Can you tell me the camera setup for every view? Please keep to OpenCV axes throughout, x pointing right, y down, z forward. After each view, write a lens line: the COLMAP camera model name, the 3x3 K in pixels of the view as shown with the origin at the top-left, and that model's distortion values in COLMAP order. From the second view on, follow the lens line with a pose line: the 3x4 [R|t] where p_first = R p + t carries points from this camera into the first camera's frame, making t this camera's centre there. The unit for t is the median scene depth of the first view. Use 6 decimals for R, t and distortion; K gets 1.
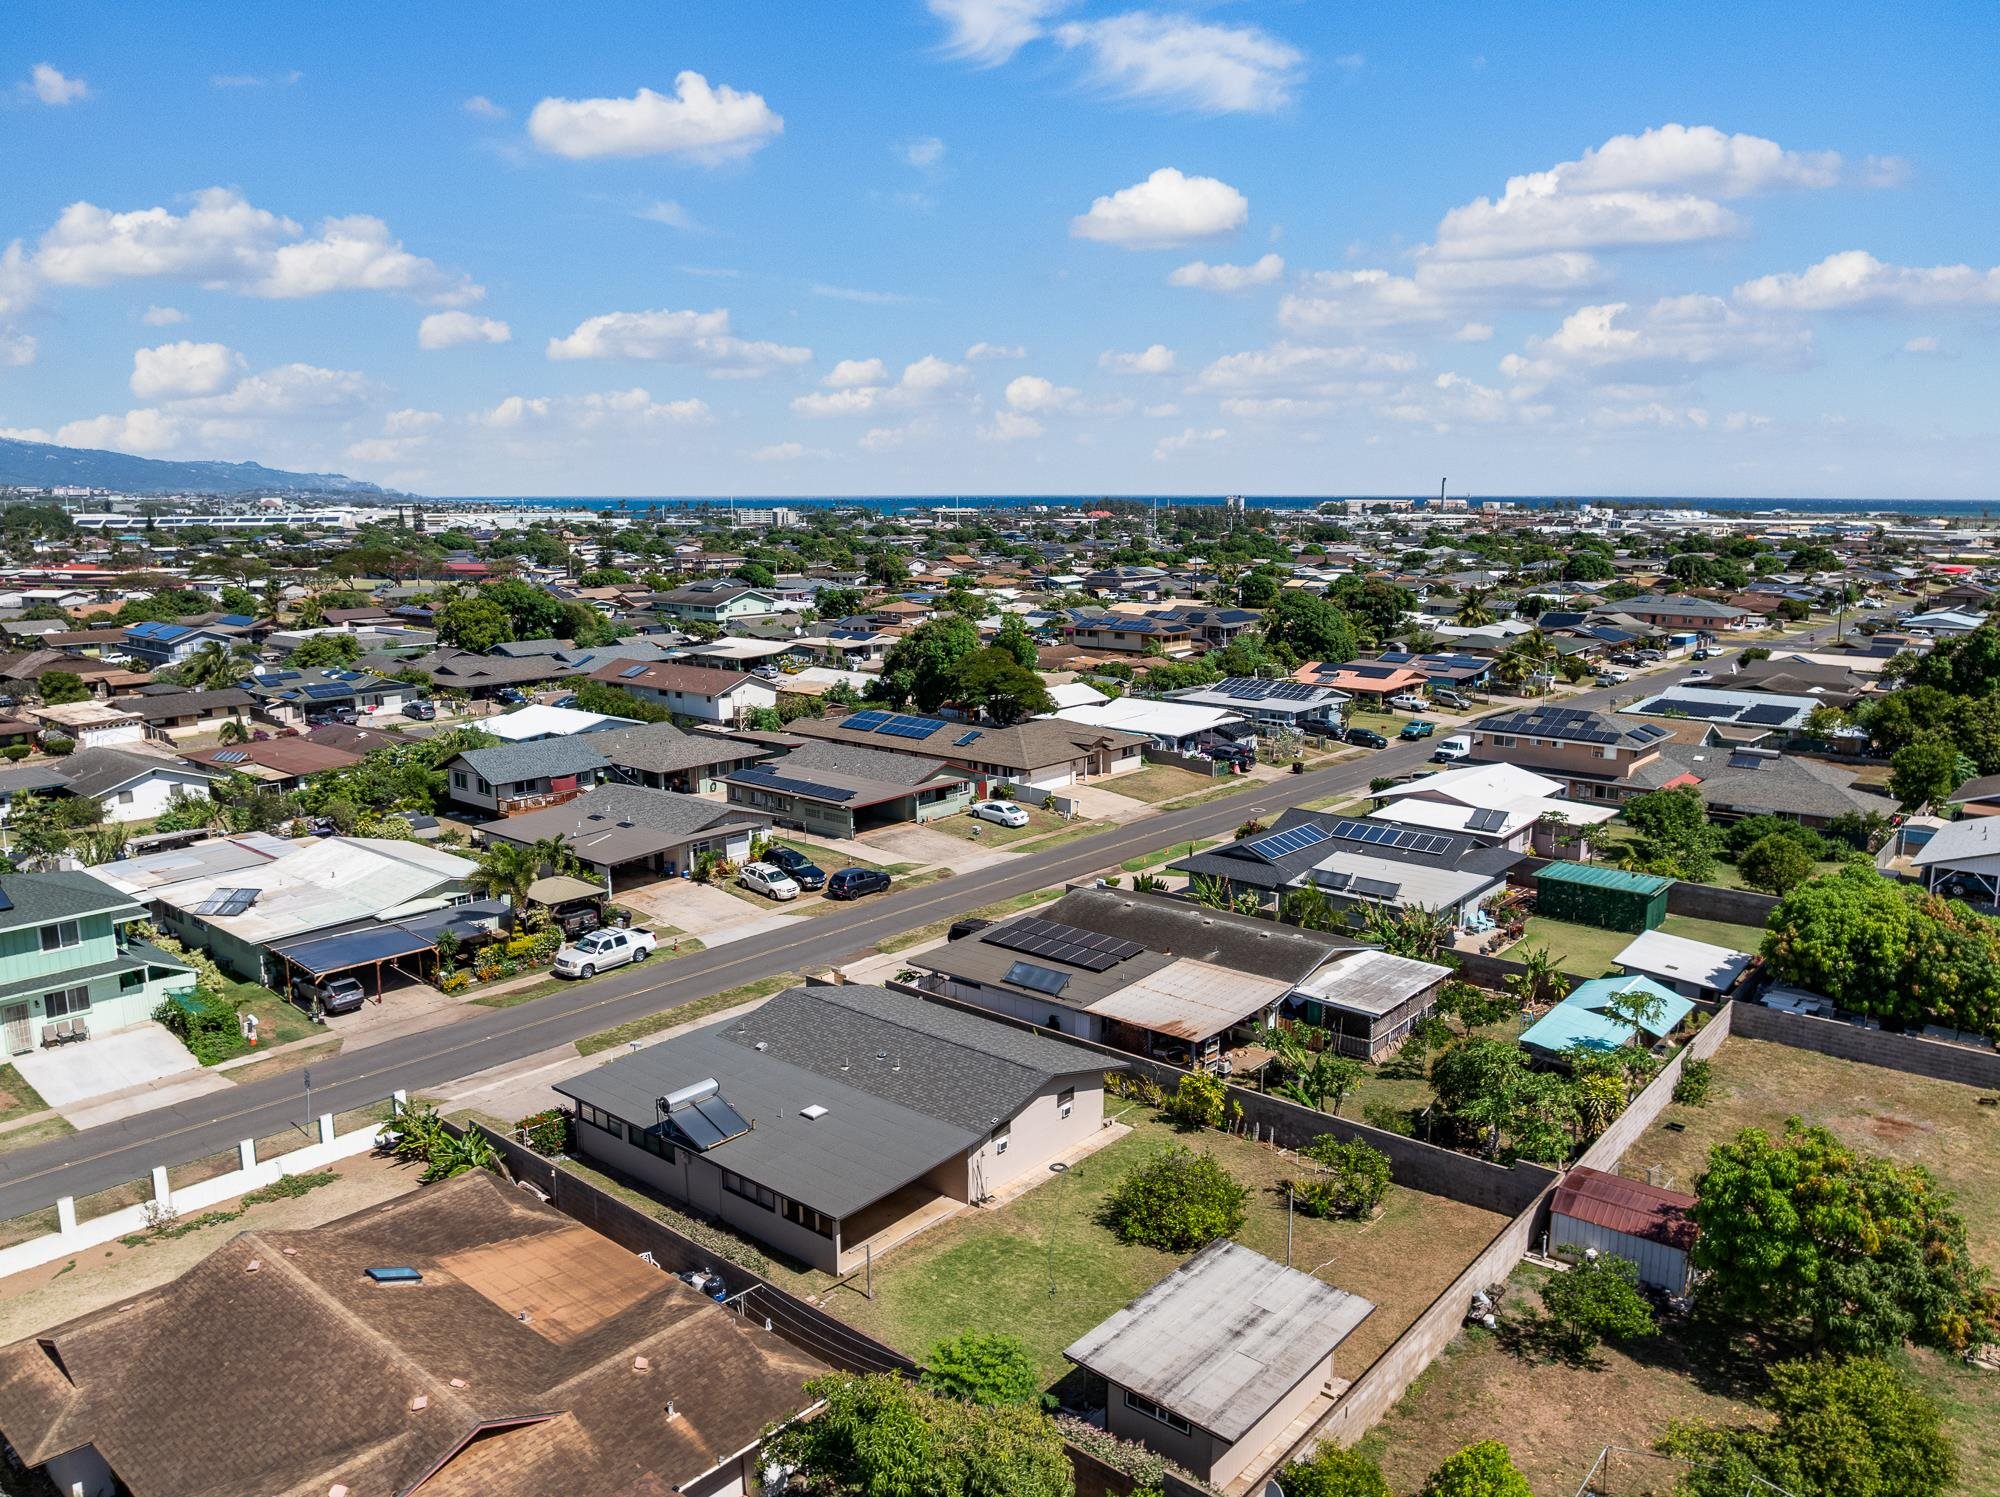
lens RADIAL K [[1451.0, 0, 1002.6], [0, 1451.0, 713.0], [0, 0, 1]] dist [-0.042384, 0.013218]
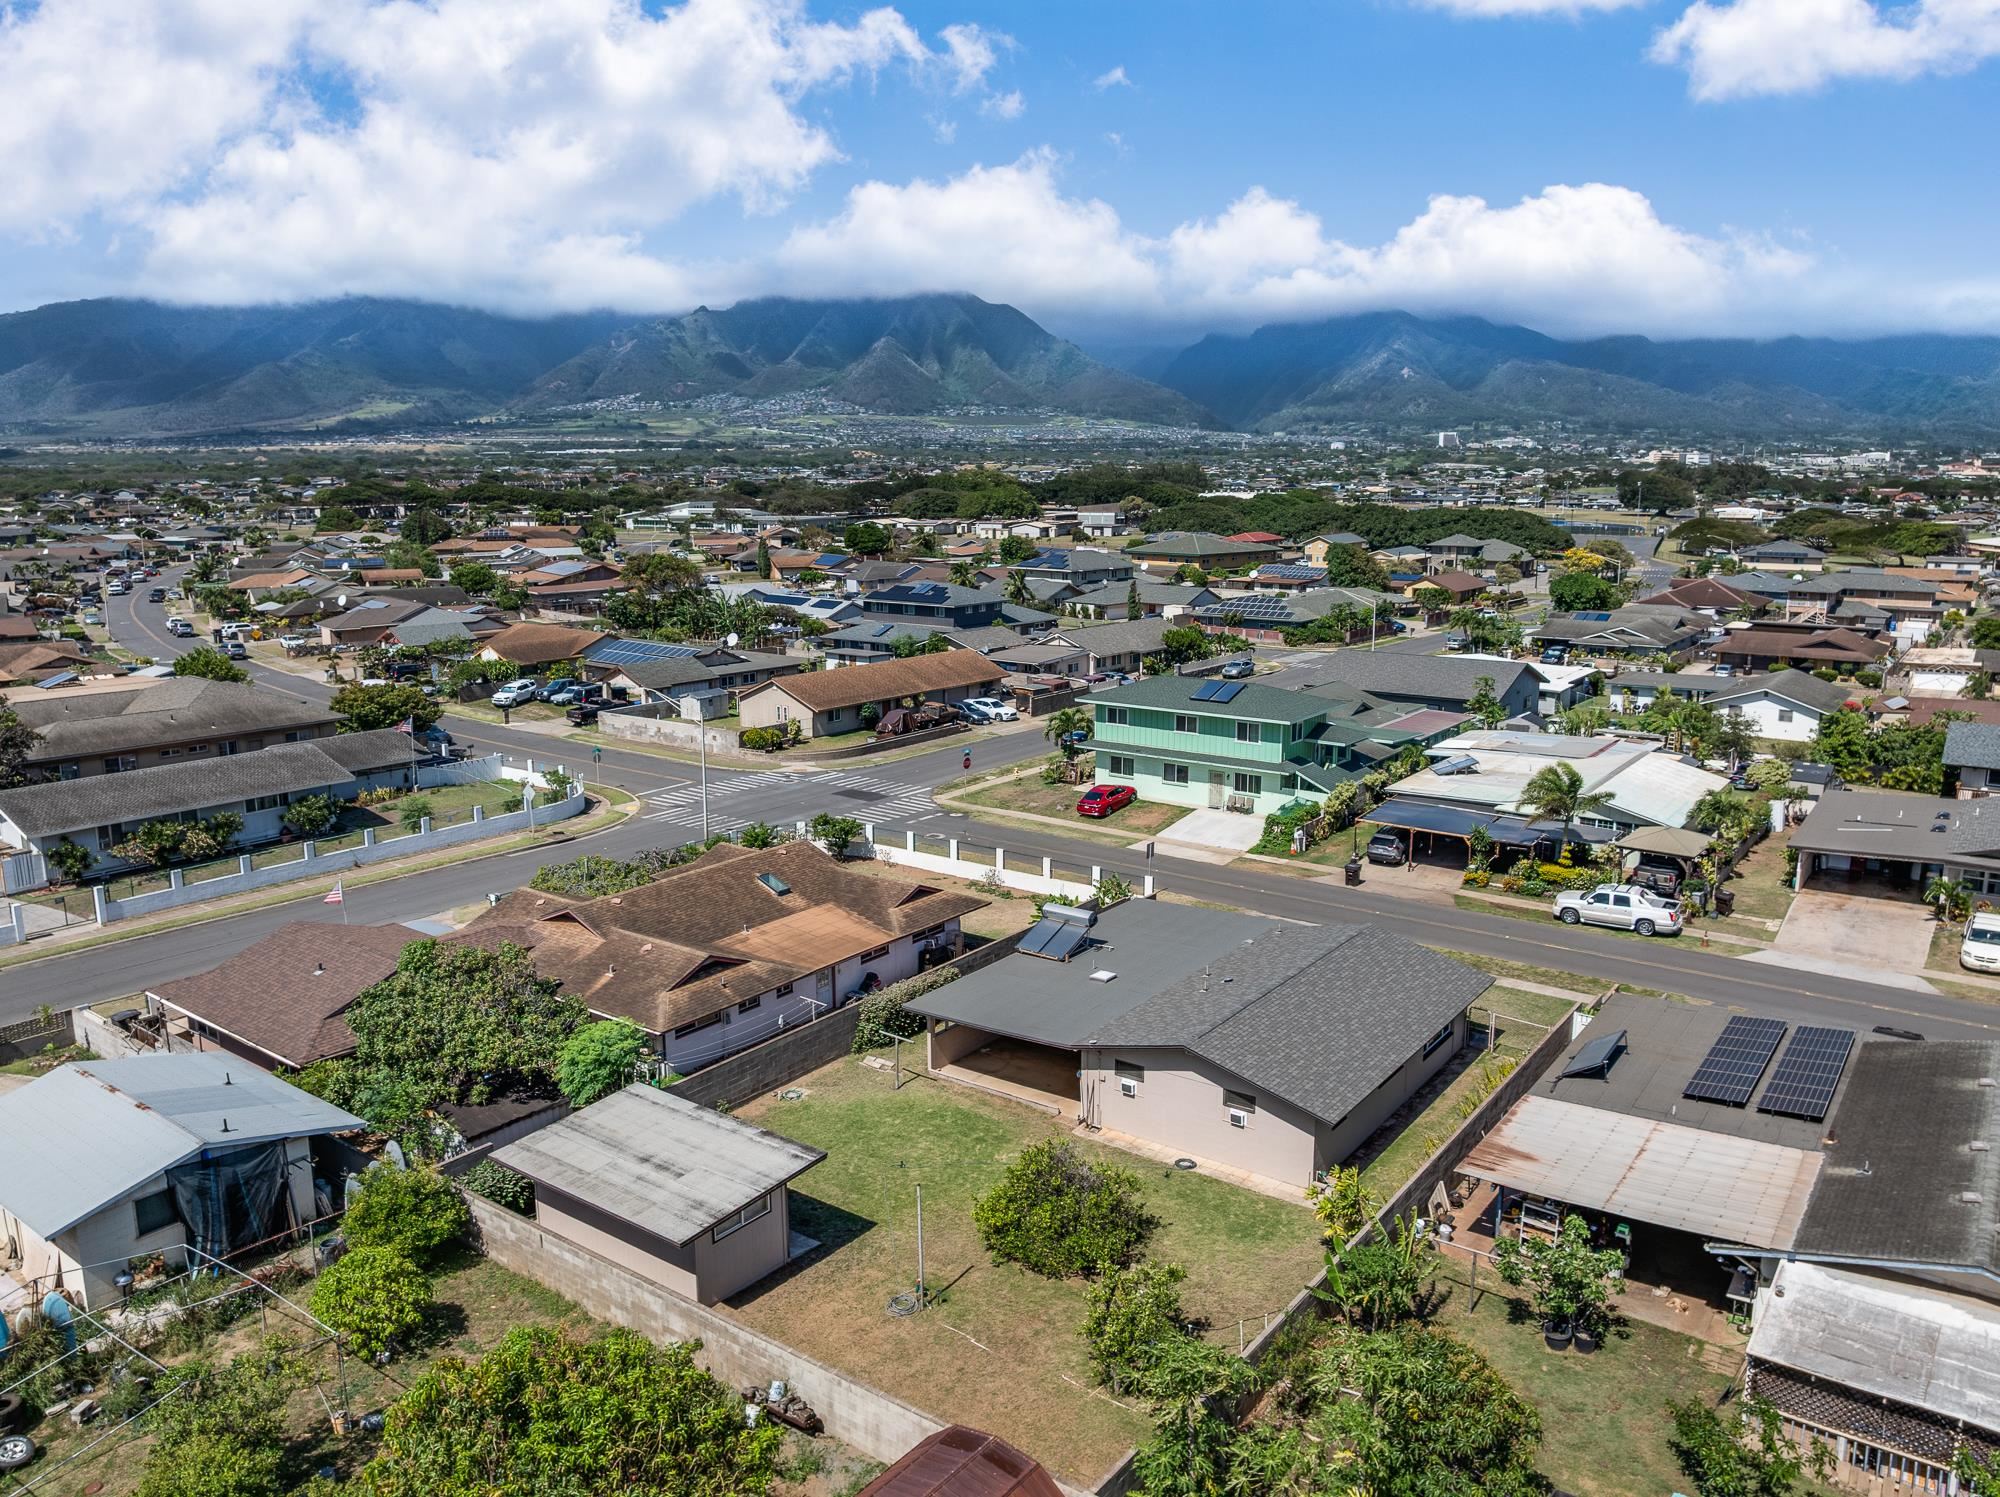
lens RADIAL K [[1451.0, 0, 1002.6], [0, 1451.0, 713.0], [0, 0, 1]] dist [-0.042384, 0.013218]
pose [[0.053941, 0.163044, -0.985143, 0.654512], [-0.149335, 0.976801, 0.153487, -0.034660], [0.987314, 0.138837, 0.077038, 0.664000]]
